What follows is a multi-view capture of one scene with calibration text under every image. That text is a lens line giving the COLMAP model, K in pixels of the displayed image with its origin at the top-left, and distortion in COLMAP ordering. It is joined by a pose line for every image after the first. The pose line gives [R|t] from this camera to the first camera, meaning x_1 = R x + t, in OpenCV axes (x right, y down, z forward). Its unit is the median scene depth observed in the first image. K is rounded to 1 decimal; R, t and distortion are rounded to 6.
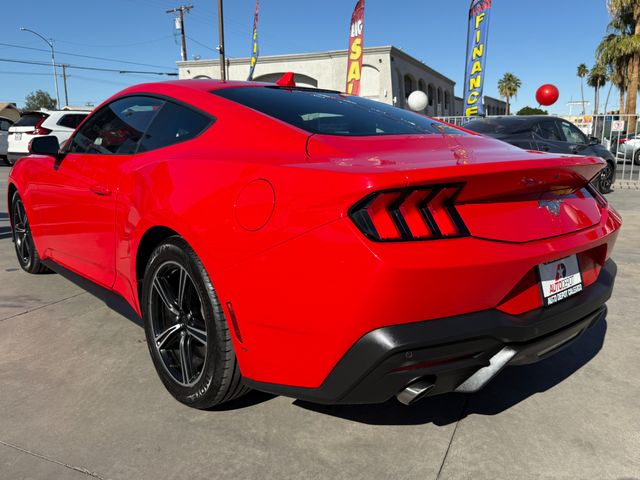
lens RADIAL K [[508.6, 0, 320.0], [0, 508.6, 240.0], [0, 0, 1]] dist [0.038537, -0.057516]
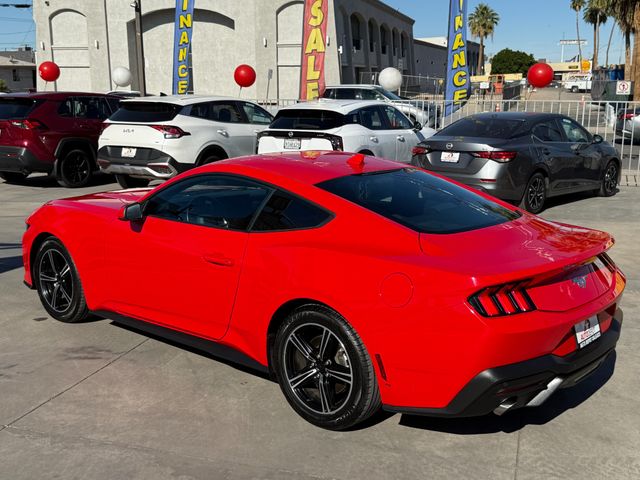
lens RADIAL K [[704.6, 0, 320.0], [0, 704.6, 240.0], [0, 0, 1]] dist [0.174349, -0.362924]
pose [[0.991960, -0.020877, 0.124819, -0.419792], [0.019848, 0.999758, 0.009480, -0.165652], [-0.124987, -0.006926, 0.992134, -0.736315]]
